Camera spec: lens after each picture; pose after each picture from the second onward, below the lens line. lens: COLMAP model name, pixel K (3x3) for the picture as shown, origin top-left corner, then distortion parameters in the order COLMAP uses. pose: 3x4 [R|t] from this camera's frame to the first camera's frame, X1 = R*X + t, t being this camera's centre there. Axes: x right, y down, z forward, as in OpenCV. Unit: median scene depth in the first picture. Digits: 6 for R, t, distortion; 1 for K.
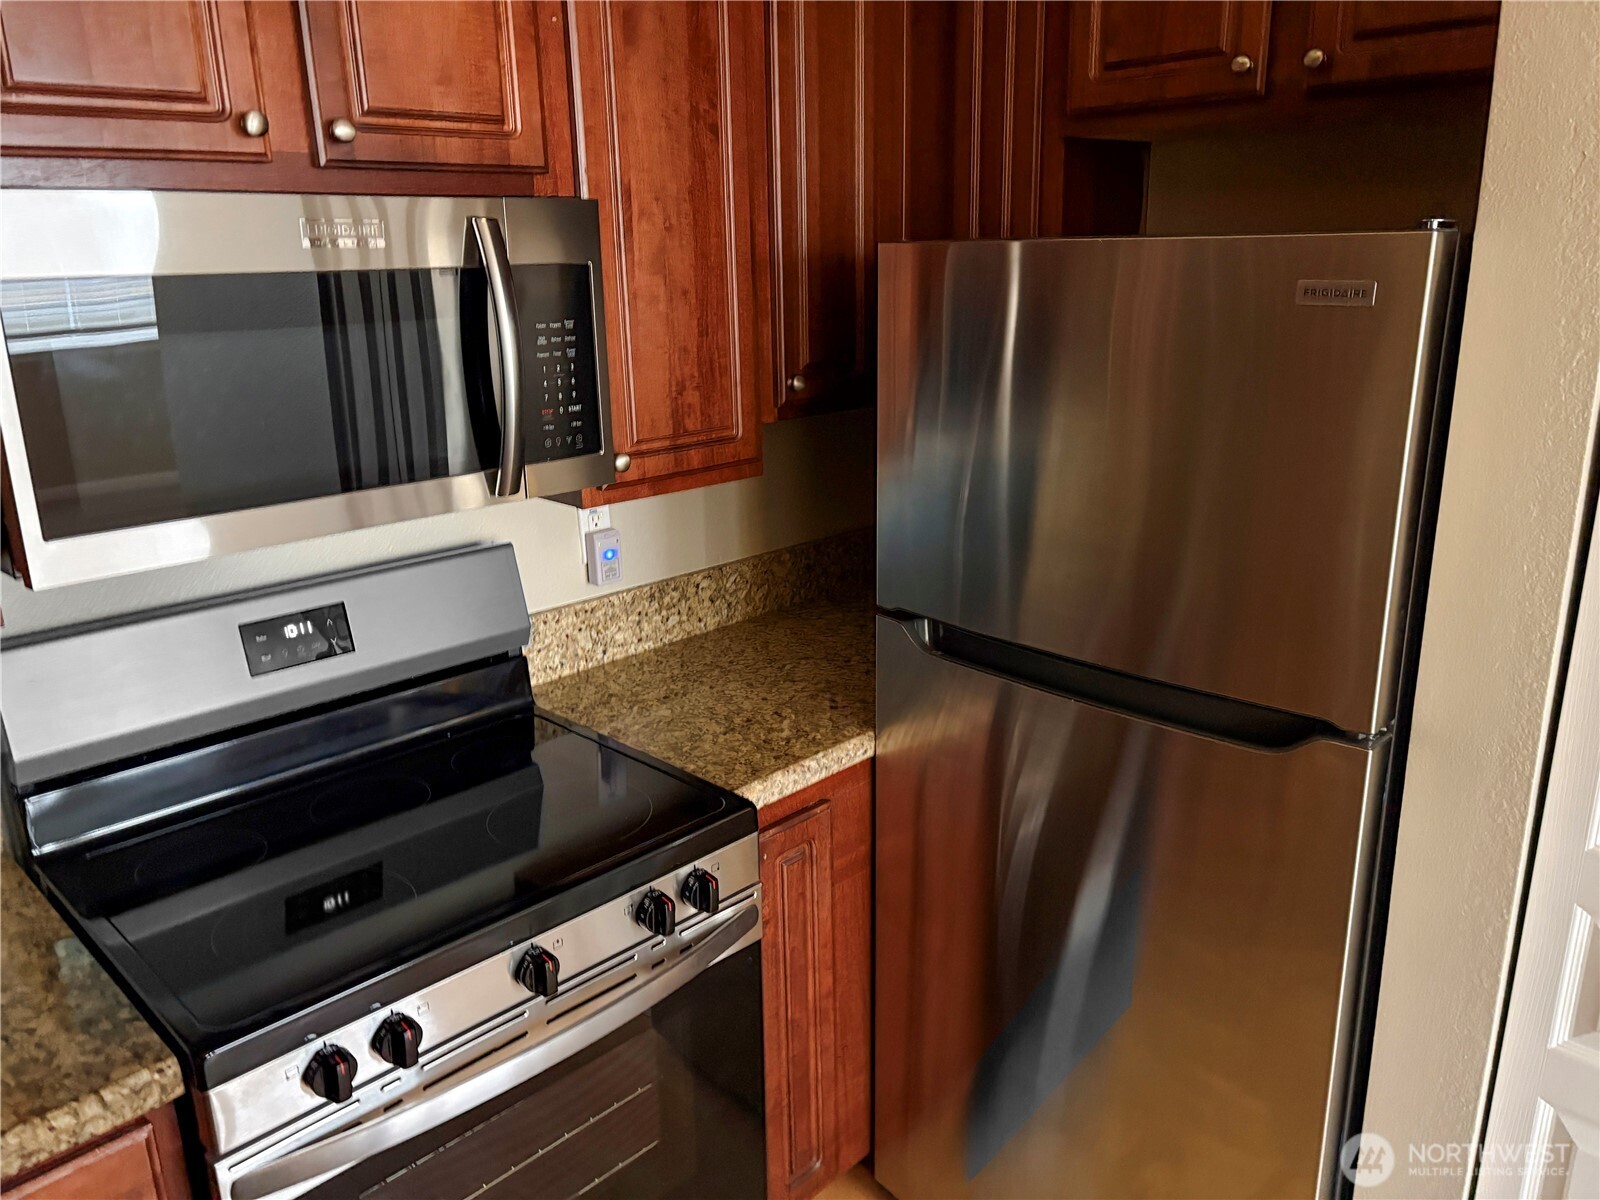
lens RADIAL K [[1204.6, 0, 796.4], [0, 1204.6, 590.8], [0, 0, 1]] dist [0.045689, -0.031773]
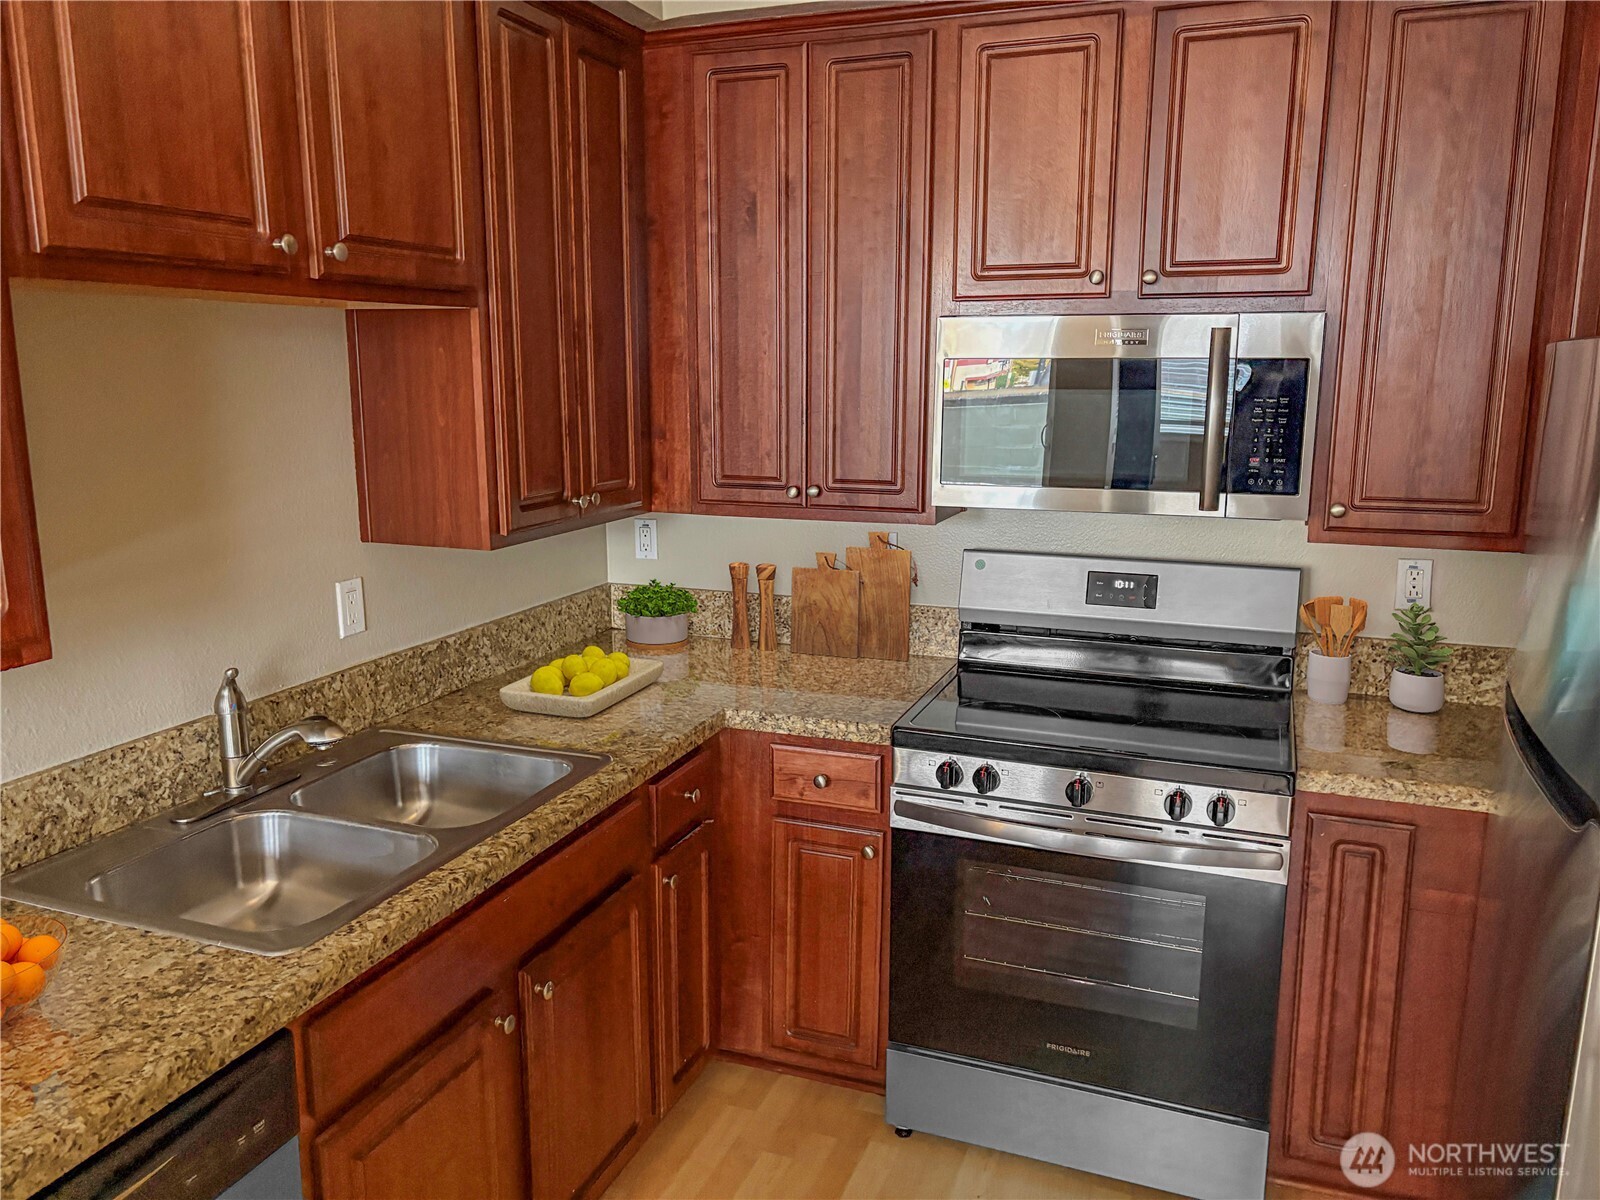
lens RADIAL K [[1204.6, 0, 796.4], [0, 1204.6, 590.8], [0, 0, 1]] dist [0.045689, -0.031773]
pose [[0.413327, 0.193859, -0.889707, 0.851864], [-0.265398, 0.960301, 0.085946, 0.019028], [0.871048, 0.200603, 0.448368, -0.072838]]
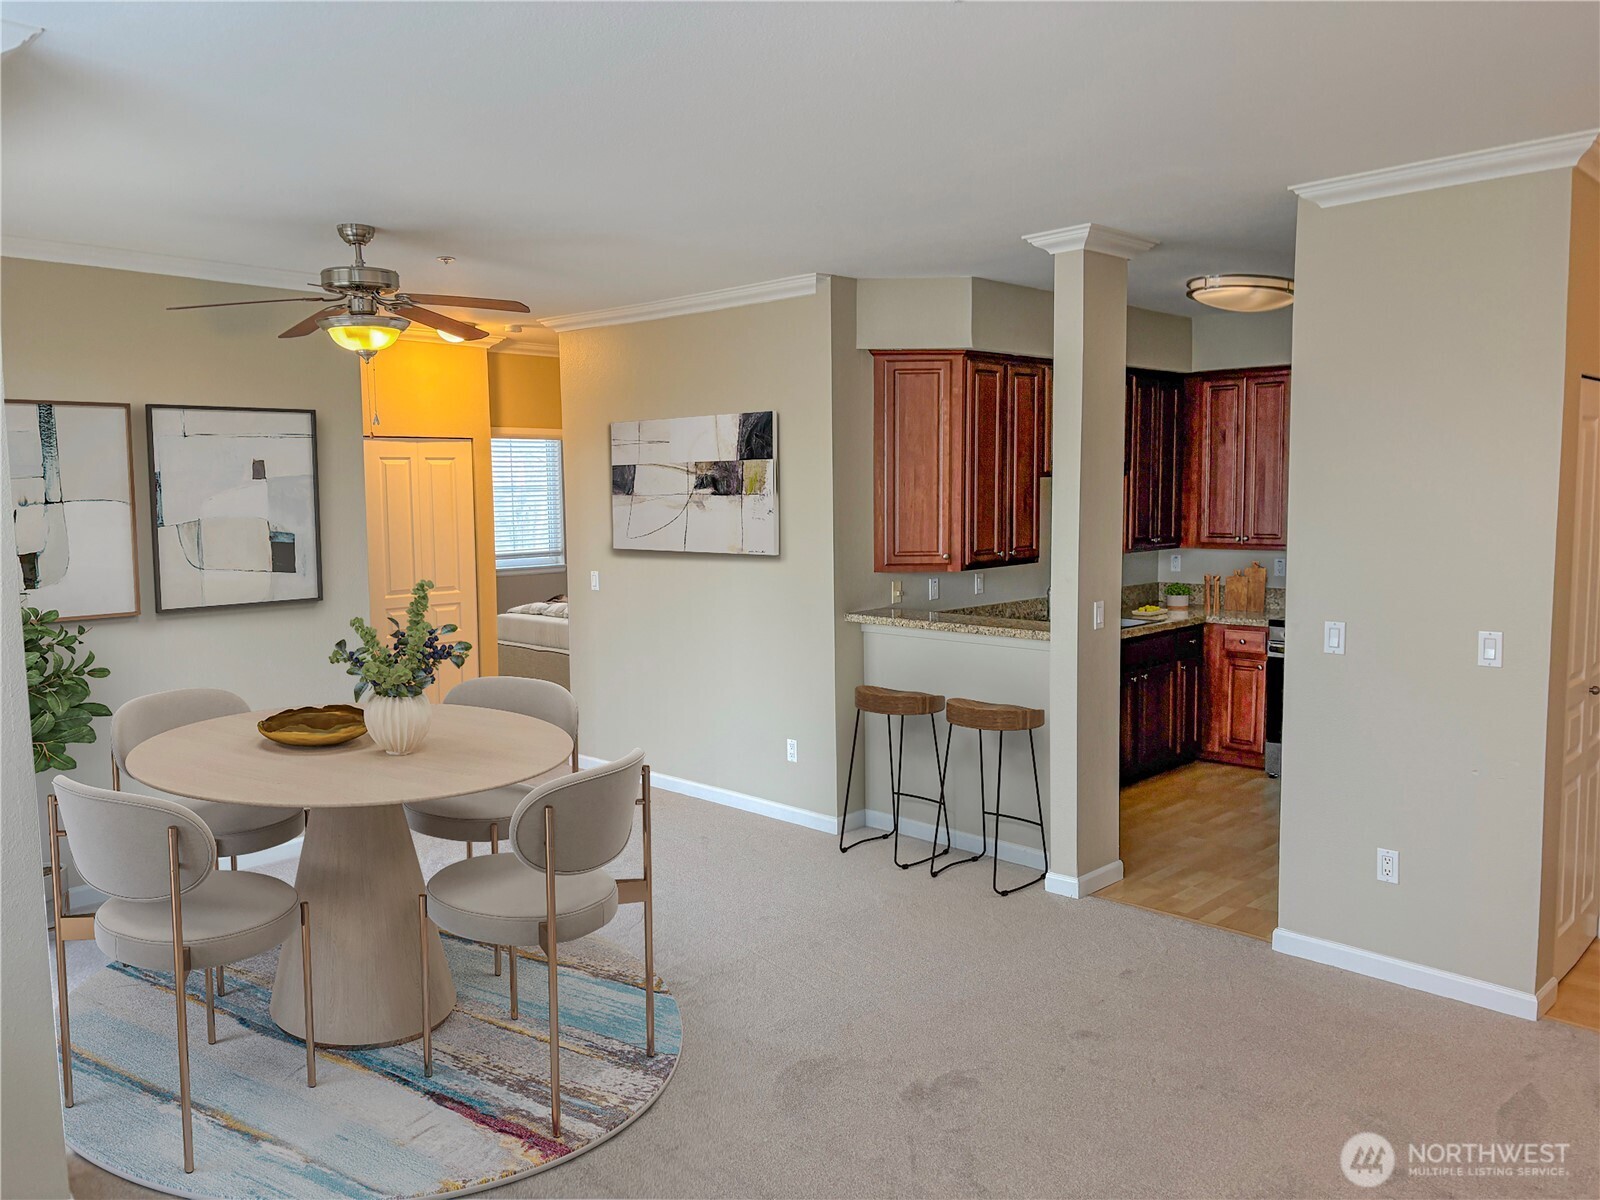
lens RADIAL K [[1204.6, 0, 796.4], [0, 1204.6, 590.8], [0, 0, 1]] dist [0.045689, -0.031773]
pose [[0.016021, 0.112234, -0.993553, 3.605935], [-0.270005, 0.957250, 0.103779, 0.183055], [0.962726, 0.266602, 0.045640, -1.013760]]
